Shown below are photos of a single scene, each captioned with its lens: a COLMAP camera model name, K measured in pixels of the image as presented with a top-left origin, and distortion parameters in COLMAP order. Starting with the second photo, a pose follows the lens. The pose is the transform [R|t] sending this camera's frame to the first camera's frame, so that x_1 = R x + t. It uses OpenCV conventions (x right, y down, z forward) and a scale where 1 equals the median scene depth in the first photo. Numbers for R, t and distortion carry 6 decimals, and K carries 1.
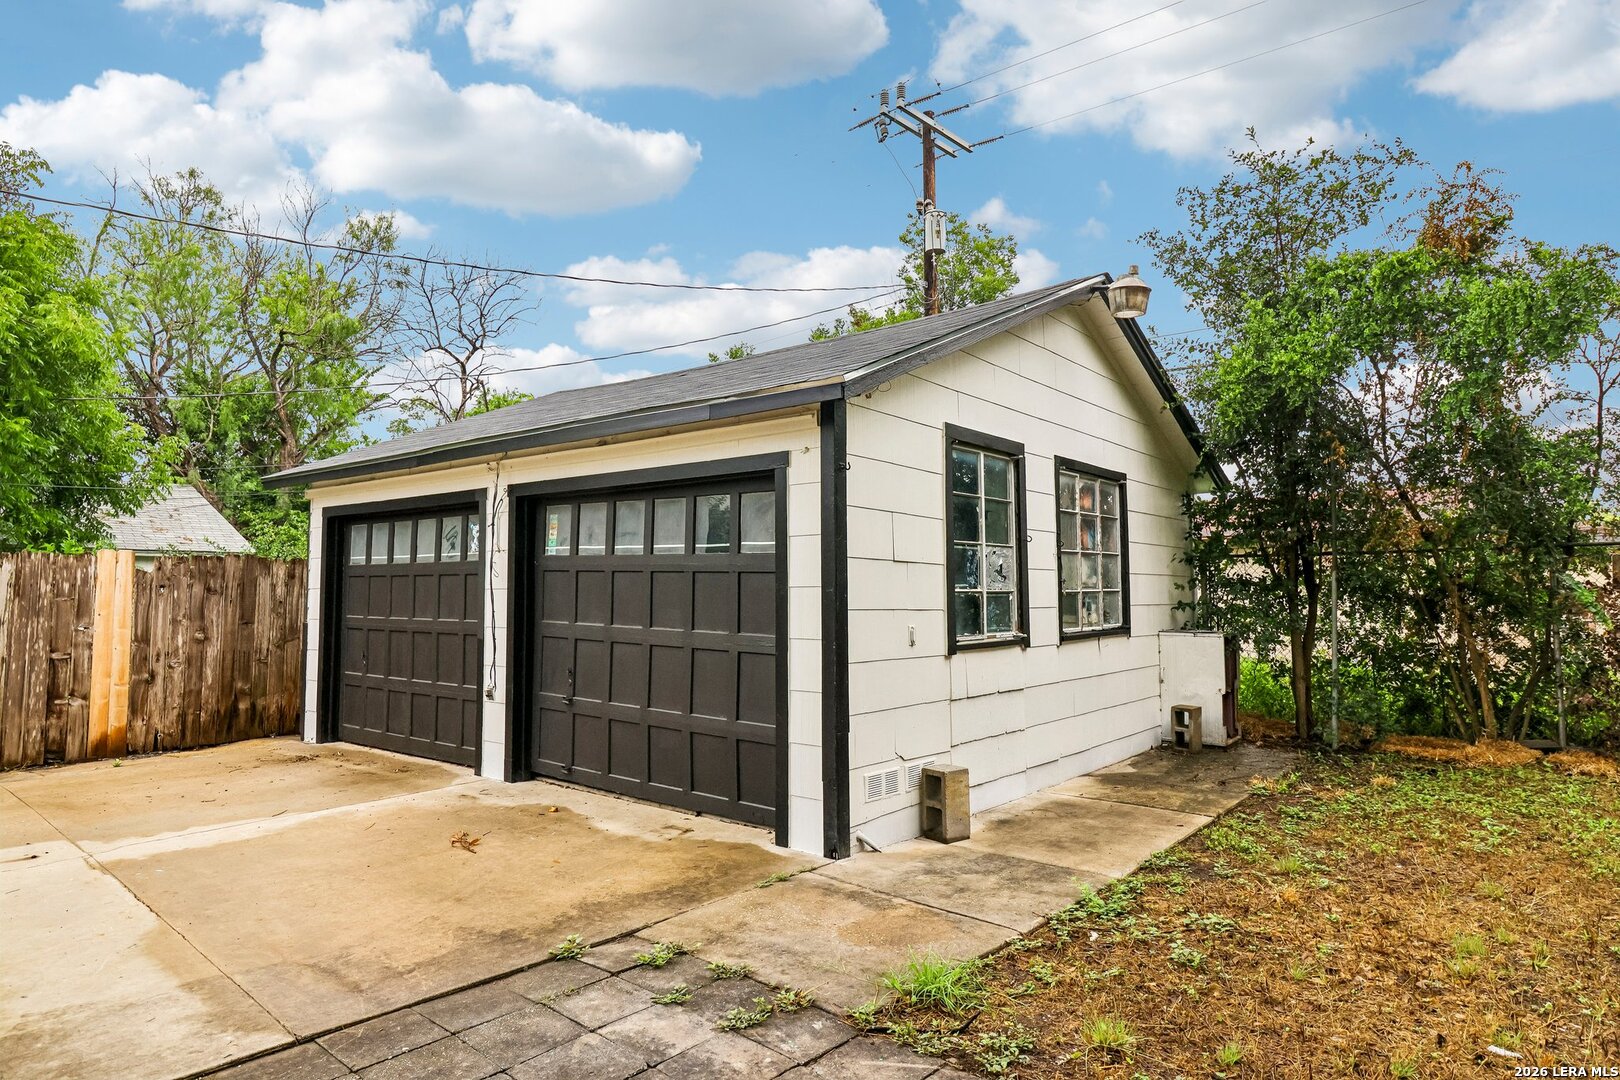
lens RADIAL K [[871.2, 0, 806.9], [0, 871.2, 545.2], [0, 0, 1]] dist [0.006281, 0.000922]
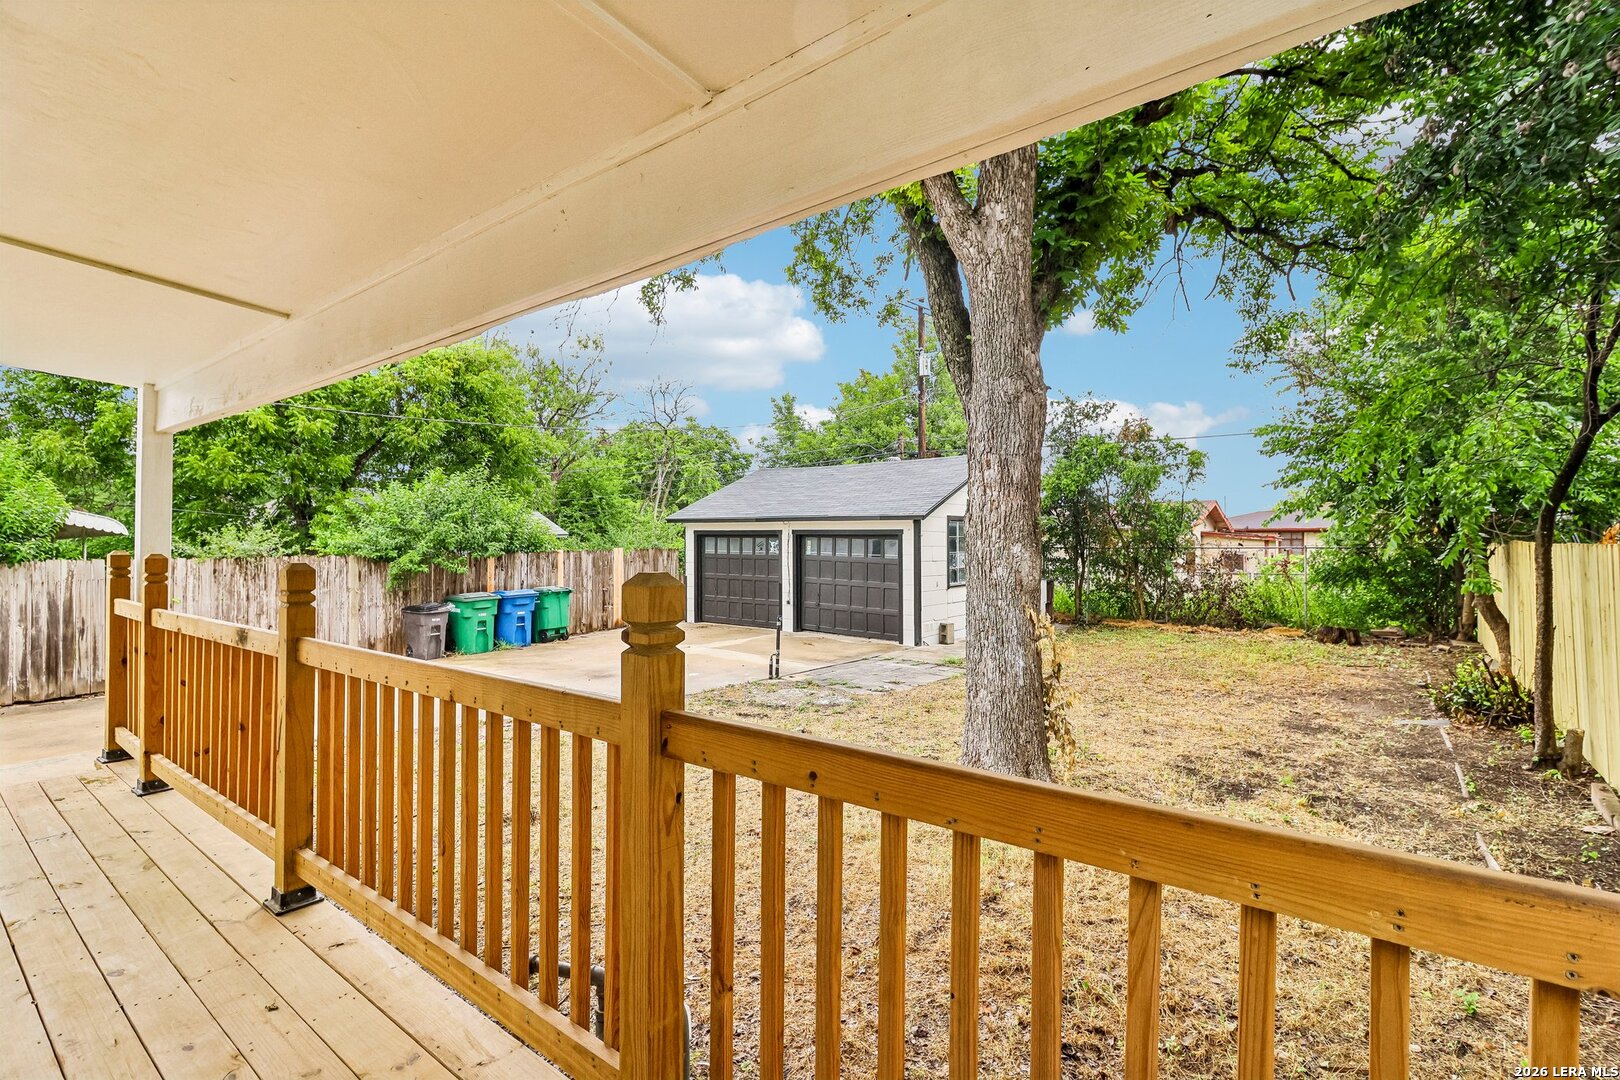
lens RADIAL K [[749.1, 0, 811.3], [0, 749.1, 540.8], [0, 0, 1]] dist [0.001510, -0.000280]
pose [[0.999015, 0.001958, 0.044324, -0.397371], [-0.004983, 0.997657, 0.068238, -0.205322], [-0.044086, -0.068391, 0.996684, -1.476480]]
